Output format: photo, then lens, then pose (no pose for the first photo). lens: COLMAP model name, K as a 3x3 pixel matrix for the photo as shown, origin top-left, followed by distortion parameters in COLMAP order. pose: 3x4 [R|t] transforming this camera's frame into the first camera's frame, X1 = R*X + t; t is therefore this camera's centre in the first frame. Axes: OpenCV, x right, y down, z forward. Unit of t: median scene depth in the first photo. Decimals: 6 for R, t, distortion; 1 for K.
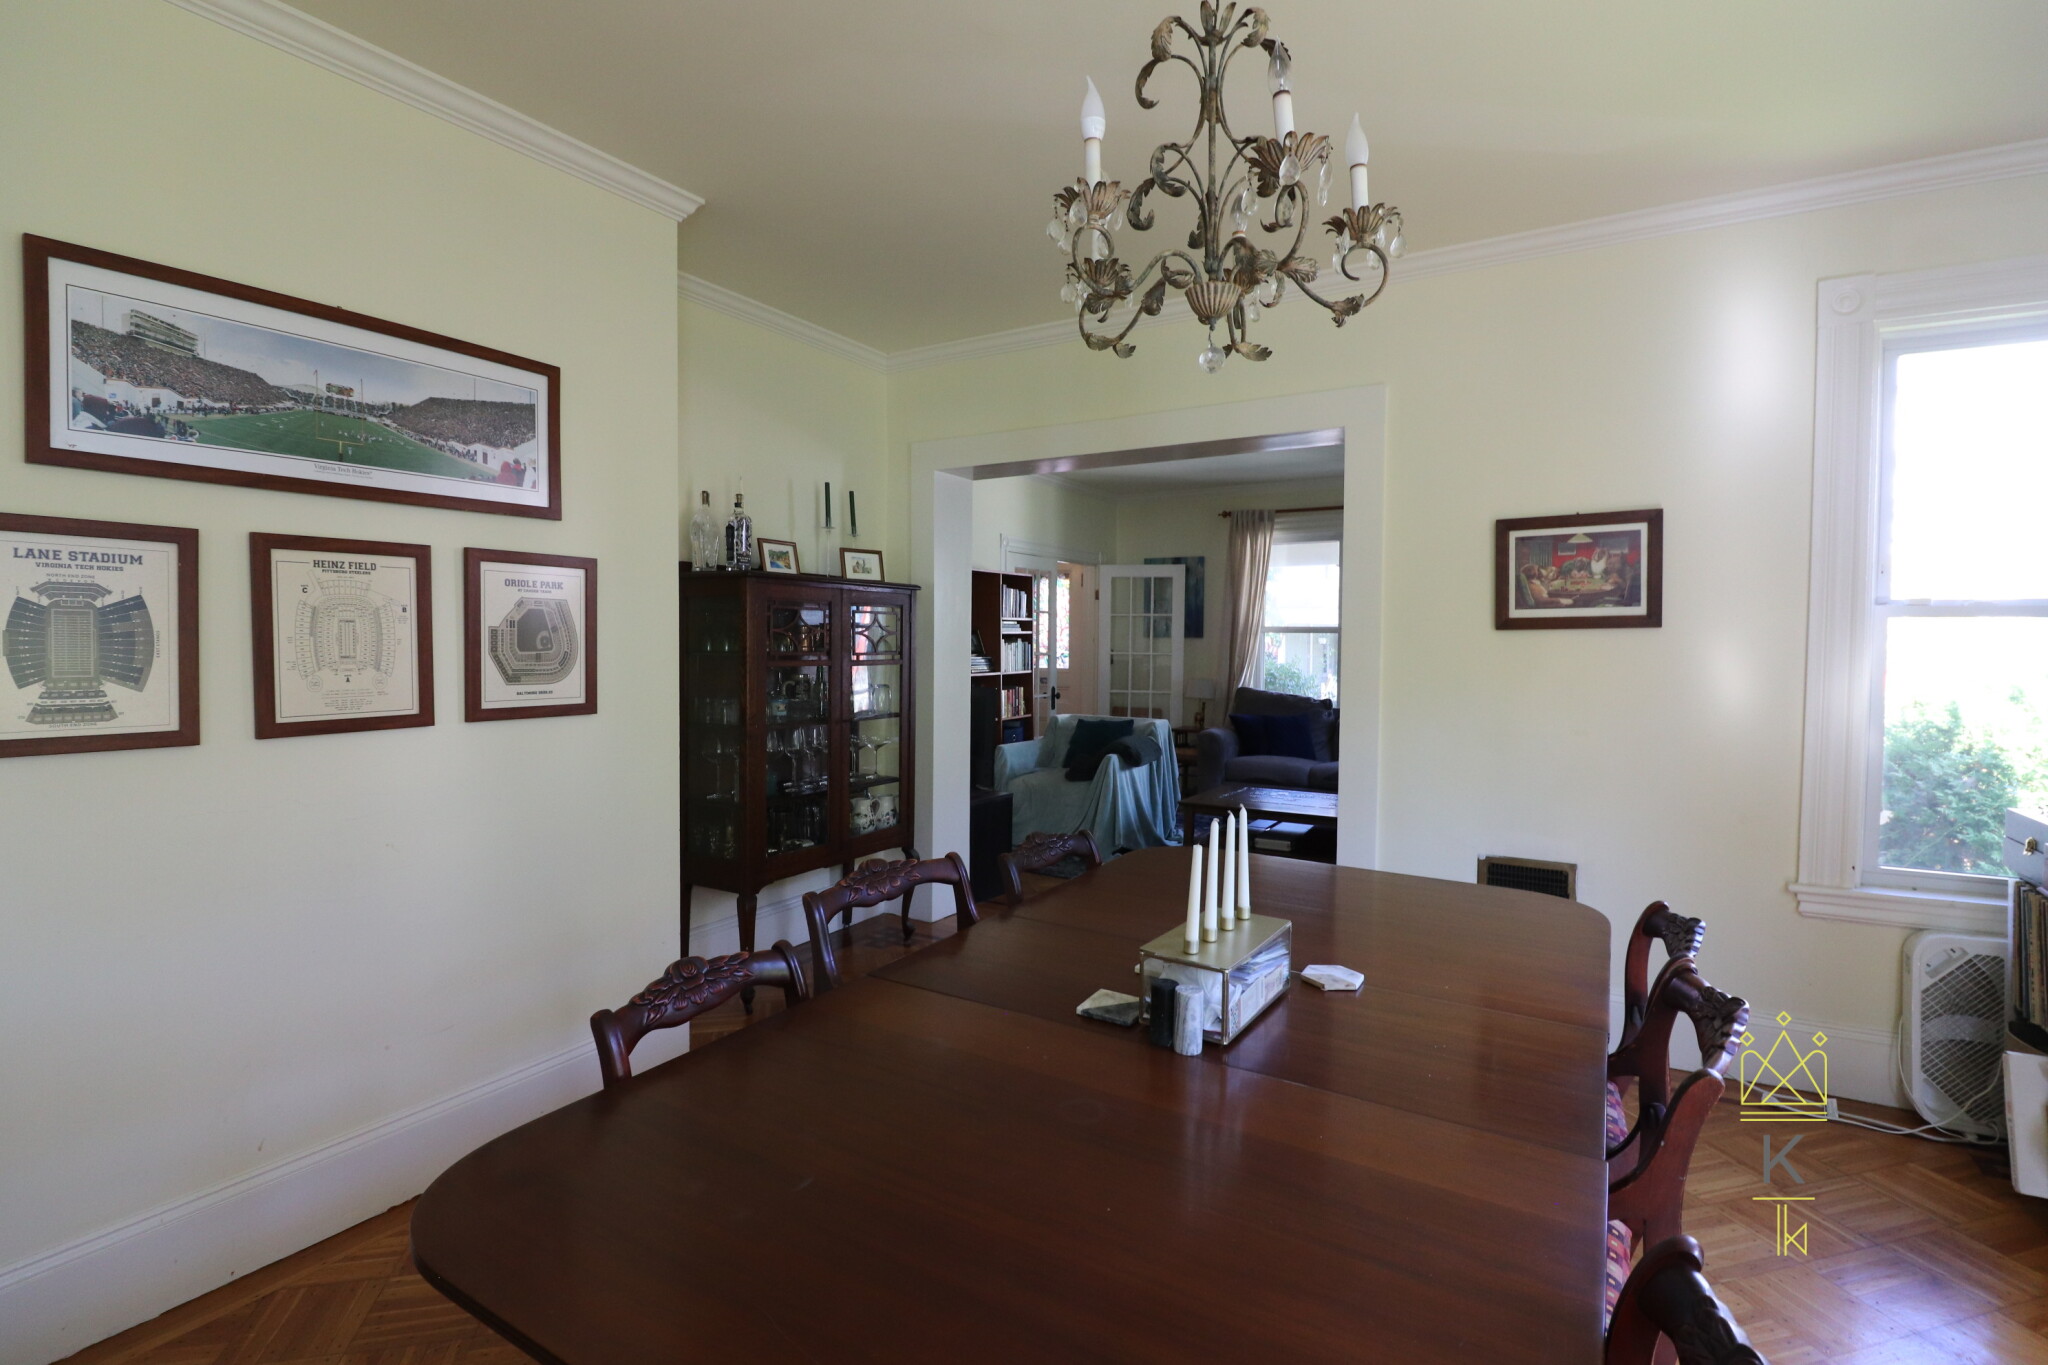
lens RADIAL K [[956.6, 0, 1024.3], [0, 956.6, 675.3], [0, 0, 1]] dist [-0.012584, -0.007456]
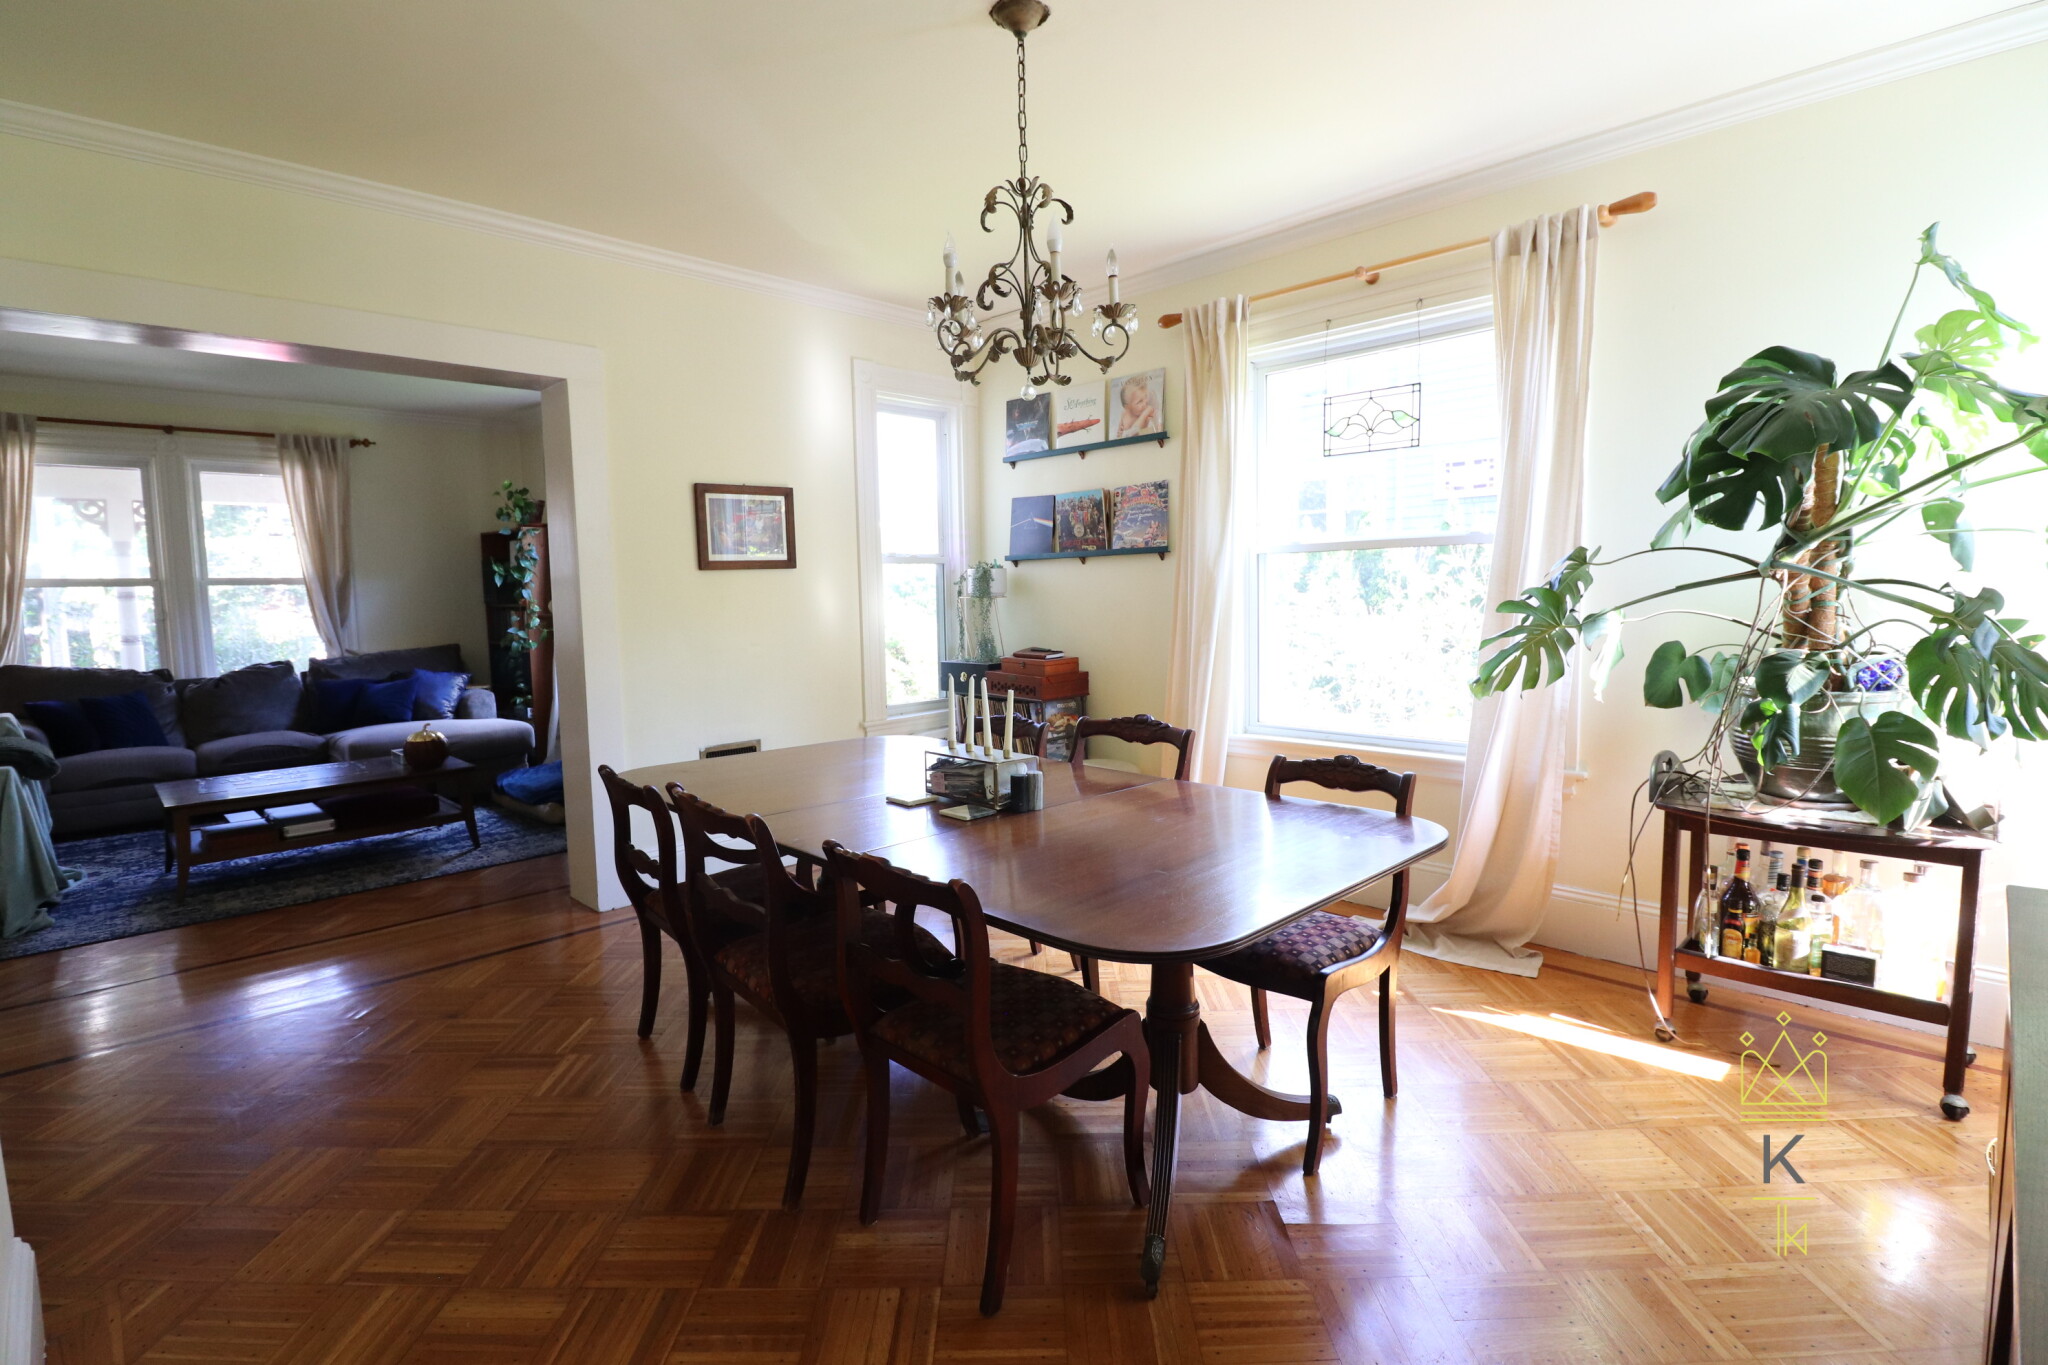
lens RADIAL K [[956.6, 0, 1025.5], [0, 956.6, 685.6], [0, 0, 1]] dist [-0.012584, -0.007456]
pose [[0.234387, -0.102946, 0.966677, -0.302212], [0.054389, 0.994208, 0.092690, 0.005152], [-0.970621, 0.030851, 0.238629, 0.130358]]
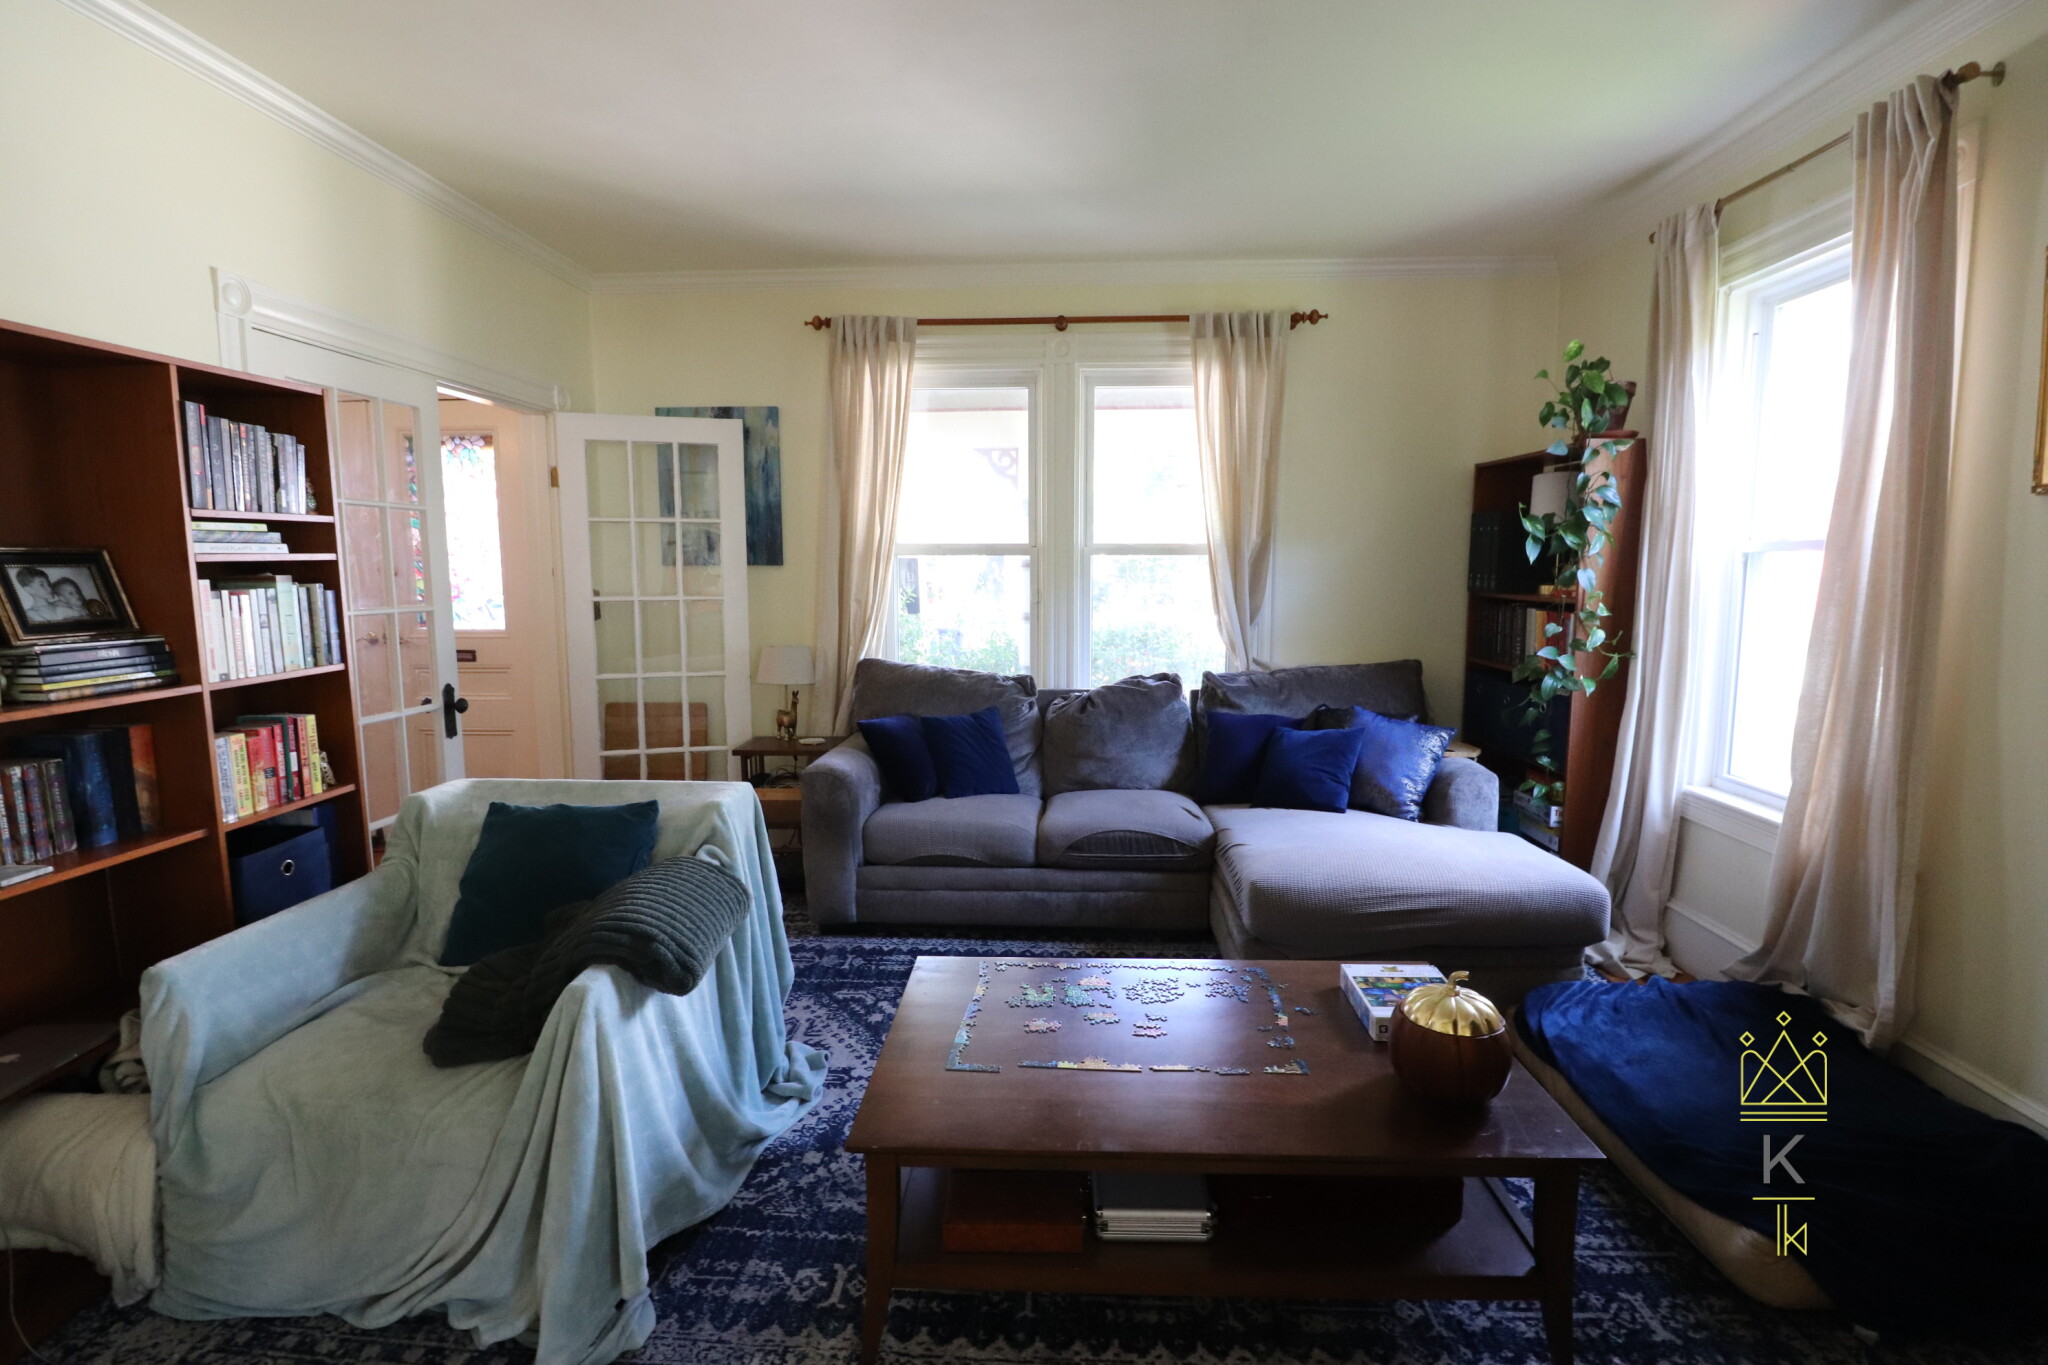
lens RADIAL K [[956.6, 0, 1035.2], [0, 956.6, 683.4], [0, 0, 1]] dist [-0.012584, -0.007456]
pose [[0.876538, -0.066083, 0.476775, 0.065534], [0.024832, 0.995420, 0.092316, -0.024278], [-0.480692, -0.069079, 0.874164, 0.571627]]
